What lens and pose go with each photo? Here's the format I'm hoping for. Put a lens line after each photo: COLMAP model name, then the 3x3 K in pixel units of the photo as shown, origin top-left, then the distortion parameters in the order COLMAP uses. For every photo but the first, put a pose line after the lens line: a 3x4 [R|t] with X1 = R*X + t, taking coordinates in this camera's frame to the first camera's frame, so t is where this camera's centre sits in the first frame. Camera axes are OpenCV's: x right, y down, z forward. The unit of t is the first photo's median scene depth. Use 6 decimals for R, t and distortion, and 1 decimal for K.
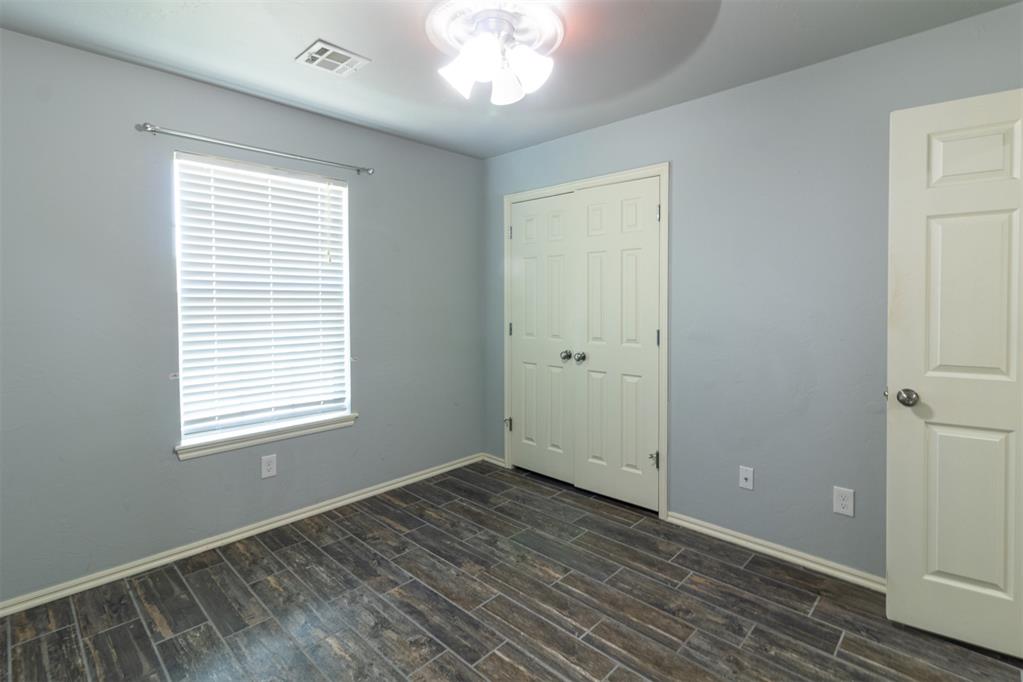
lens RADIAL K [[493.6, 0, 517.0], [0, 493.6, 304.2], [0, 0, 1]] dist [0.004051, -0.000125]
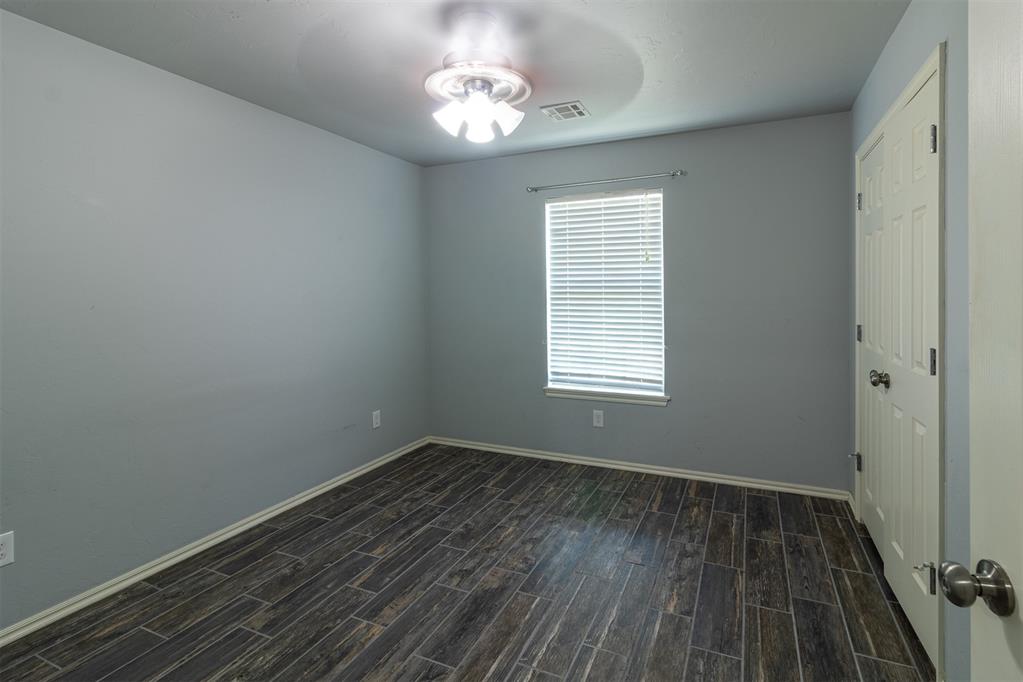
lens RADIAL K [[489.0, 0, 533.0], [0, 489.0, 295.1], [0, 0, 1]] dist [0.001779, 0.000317]
pose [[0.332483, 0.004345, -0.943099, 0.700647], [-0.004209, 0.999986, 0.003123, -0.007810], [0.943100, 0.002932, 0.332496, 0.410563]]
